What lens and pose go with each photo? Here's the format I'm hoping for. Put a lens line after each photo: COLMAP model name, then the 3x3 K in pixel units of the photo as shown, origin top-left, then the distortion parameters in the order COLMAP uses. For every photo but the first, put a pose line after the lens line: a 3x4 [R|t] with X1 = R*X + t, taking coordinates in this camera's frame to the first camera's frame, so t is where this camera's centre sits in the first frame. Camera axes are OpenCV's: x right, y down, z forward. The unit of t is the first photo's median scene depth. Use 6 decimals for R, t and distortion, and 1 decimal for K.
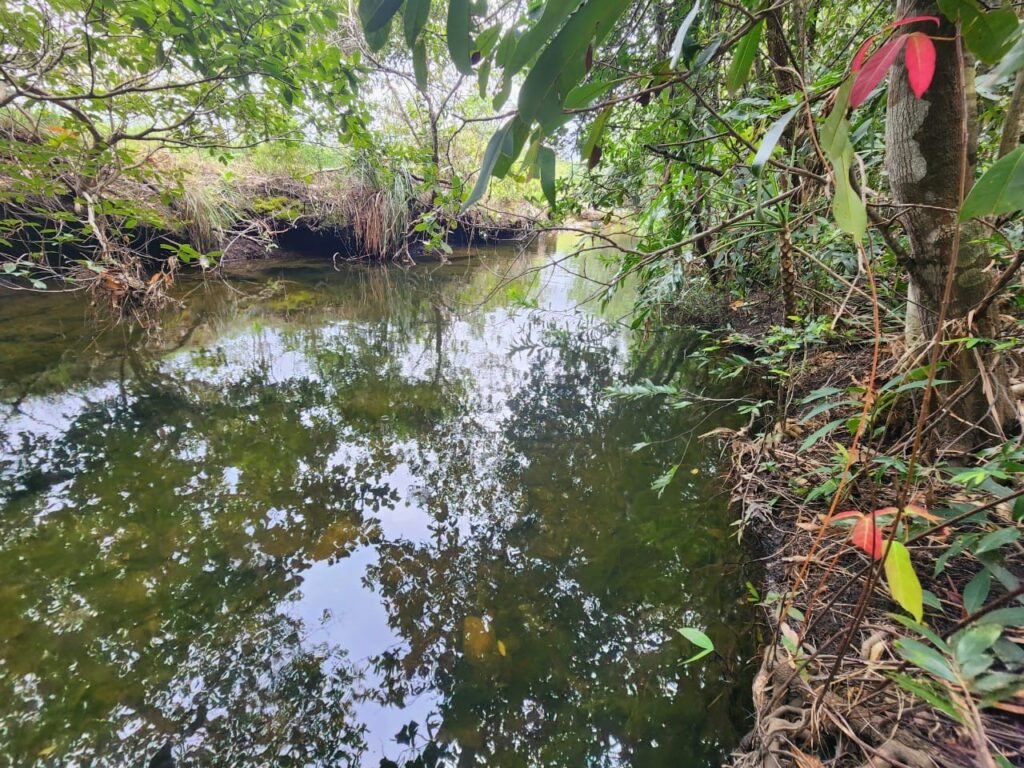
lens RADIAL K [[419.3, 0, 513.7], [0, 419.3, 383.3], [0, 0, 1]] dist [0.000832, -0.003130]
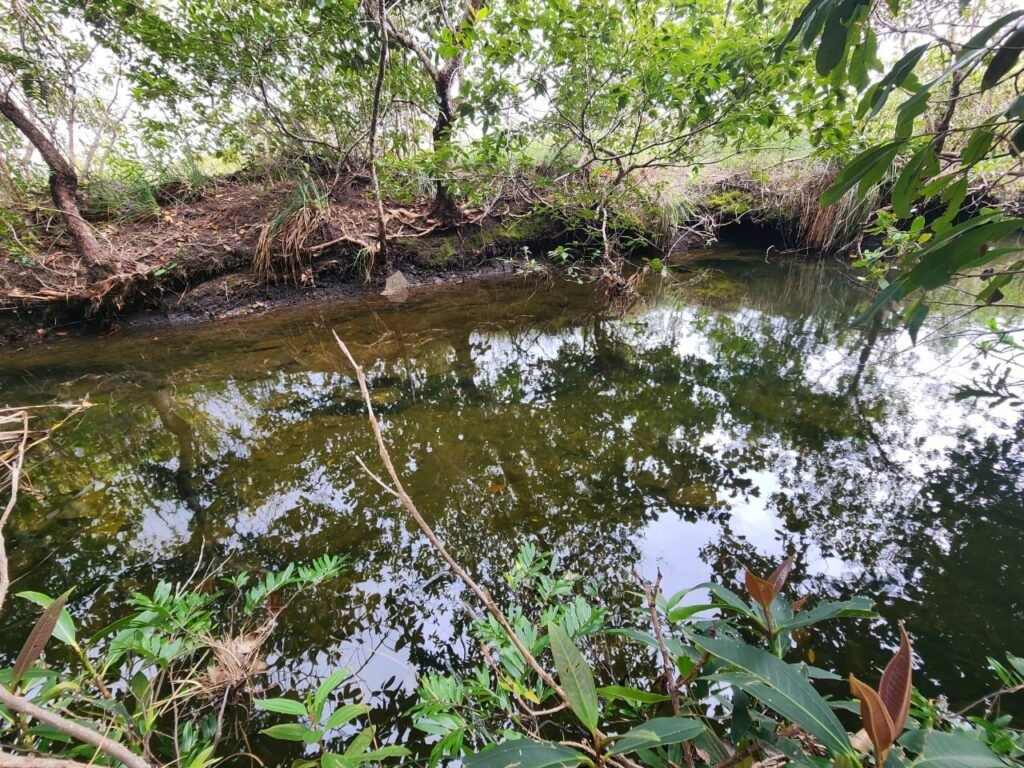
lens RADIAL K [[419.3, 0, 513.7], [0, 419.3, 383.3], [0, 0, 1]] dist [0.000832, -0.003130]
pose [[0.613516, 0.272905, -0.741027, 0.032886], [-0.230140, 0.959443, 0.162804, -0.016927], [0.755403, 0.070657, 0.651440, -0.102676]]
